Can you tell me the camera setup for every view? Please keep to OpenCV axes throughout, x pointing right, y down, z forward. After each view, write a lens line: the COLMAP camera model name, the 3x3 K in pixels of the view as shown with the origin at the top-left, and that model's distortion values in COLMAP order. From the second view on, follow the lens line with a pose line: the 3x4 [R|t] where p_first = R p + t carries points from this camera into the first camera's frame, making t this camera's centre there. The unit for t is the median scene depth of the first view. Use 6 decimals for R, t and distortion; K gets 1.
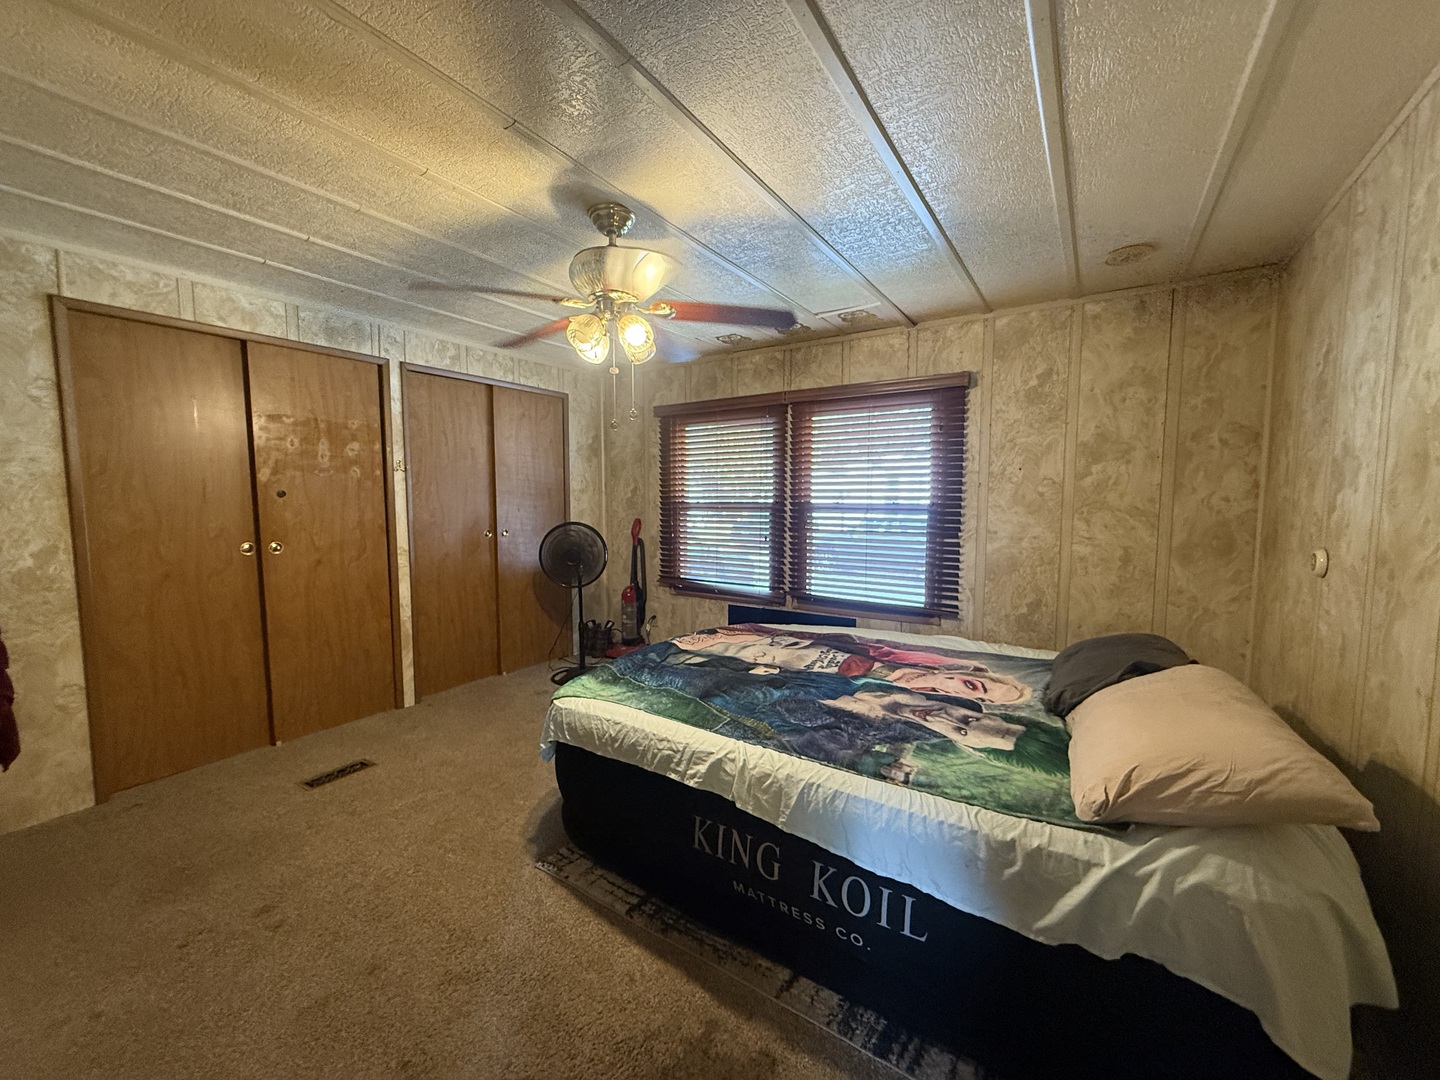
lens RADIAL K [[573.5, 0, 715.6], [0, 573.5, 541.2], [0, 0, 1]] dist [0.000108, -0.000098]
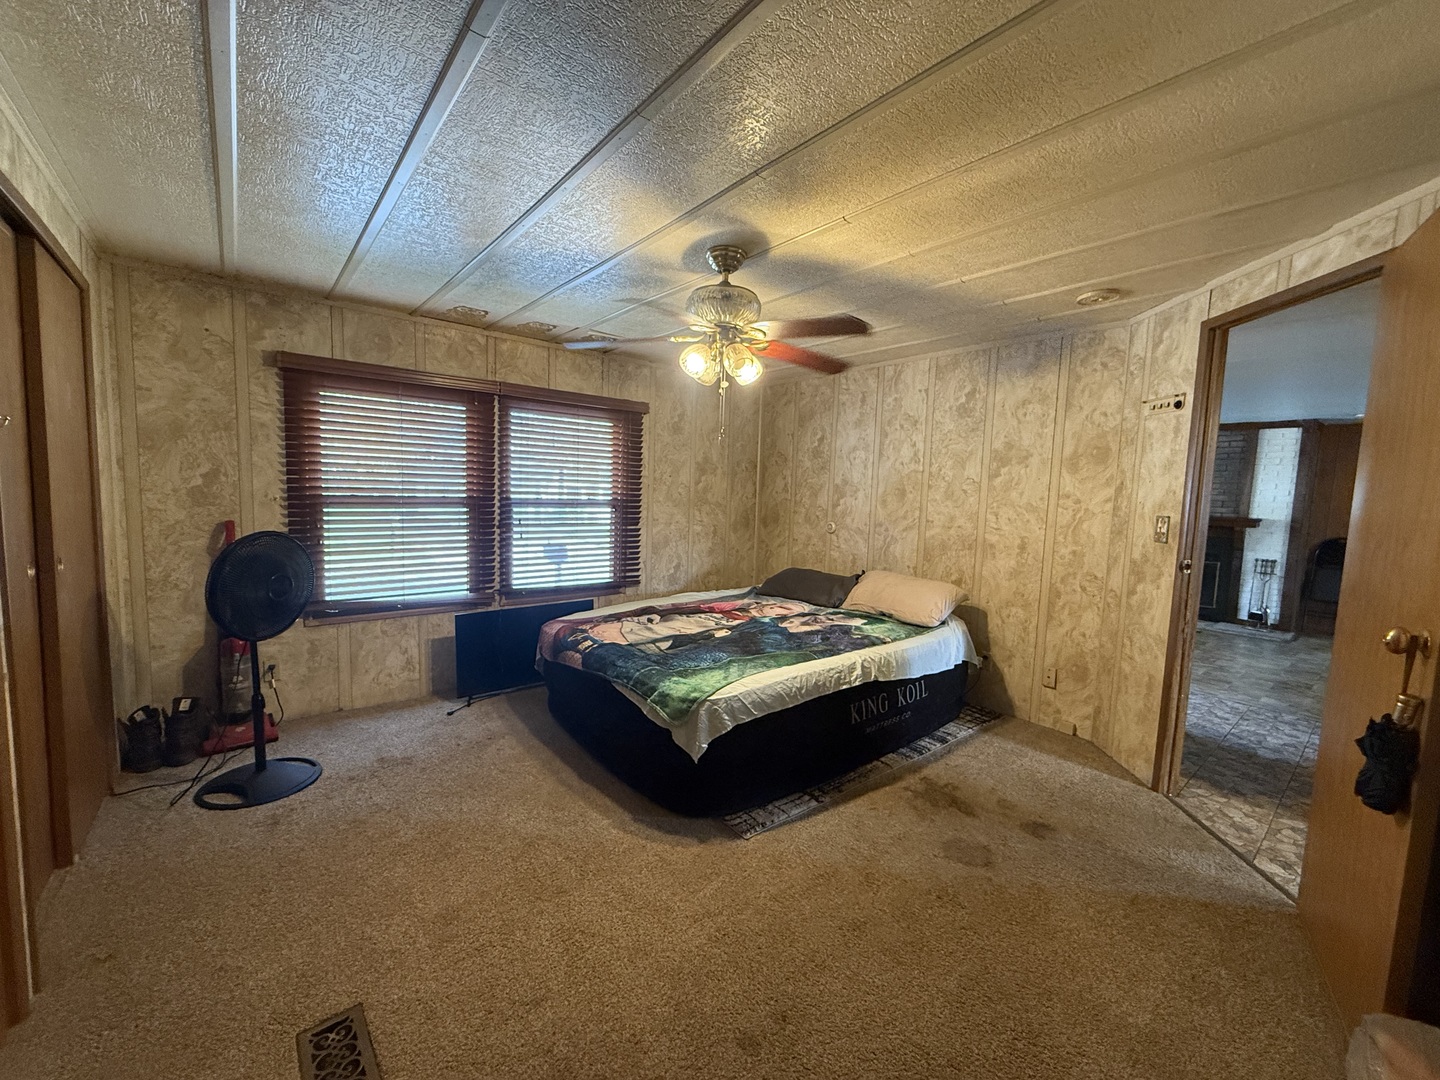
lens RADIAL K [[573.5, 0, 715.6], [0, 573.5, 541.2], [0, 0, 1]] dist [0.000108, -0.000098]
pose [[0.293111, -0.078039, 0.952888, -1.037396], [0.043579, 0.996718, 0.068223, -0.066616], [-0.955085, 0.021529, 0.295550, 0.553513]]
